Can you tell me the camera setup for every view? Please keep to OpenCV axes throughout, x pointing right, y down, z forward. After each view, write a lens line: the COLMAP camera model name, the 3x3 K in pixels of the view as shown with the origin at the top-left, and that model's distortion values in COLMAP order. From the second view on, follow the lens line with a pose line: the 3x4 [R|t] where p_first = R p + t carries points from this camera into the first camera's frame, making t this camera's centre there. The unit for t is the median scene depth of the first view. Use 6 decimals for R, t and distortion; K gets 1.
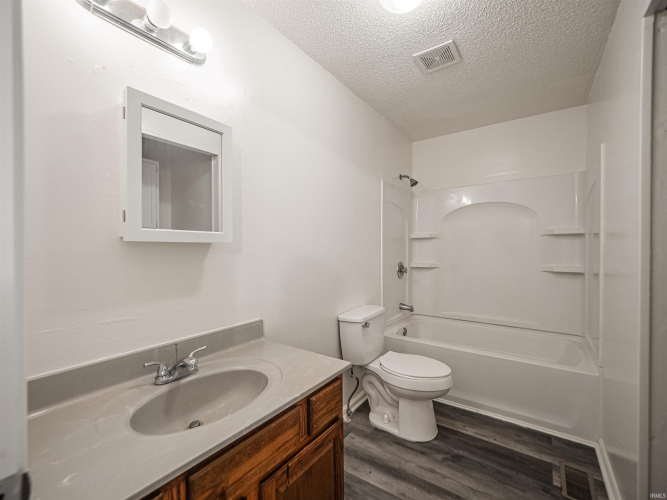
lens RADIAL K [[284.3, 0, 330.6], [0, 284.3, 252.2], [0, 0, 1]] dist [-0.008470, 0.000386]
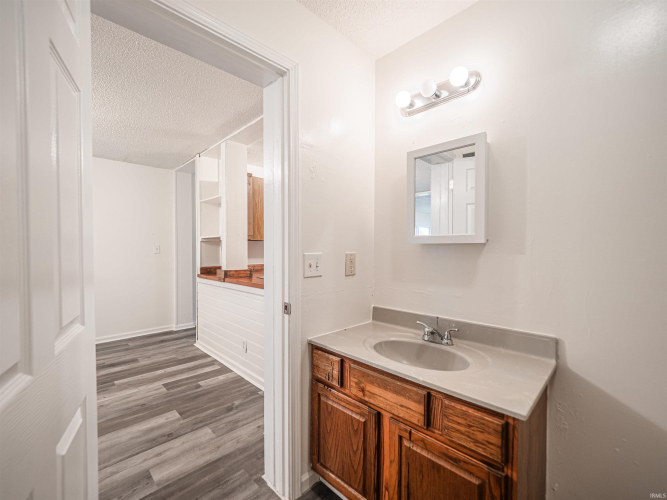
lens RADIAL K [[284.3, 0, 330.6], [0, 284.3, 252.2], [0, 0, 1]] dist [-0.008470, 0.000386]
pose [[-0.154822, 0.012778, -0.987860, 1.044502], [-0.012377, 0.999813, 0.014873, -0.009771], [0.987865, 0.014529, -0.154635, 0.815826]]
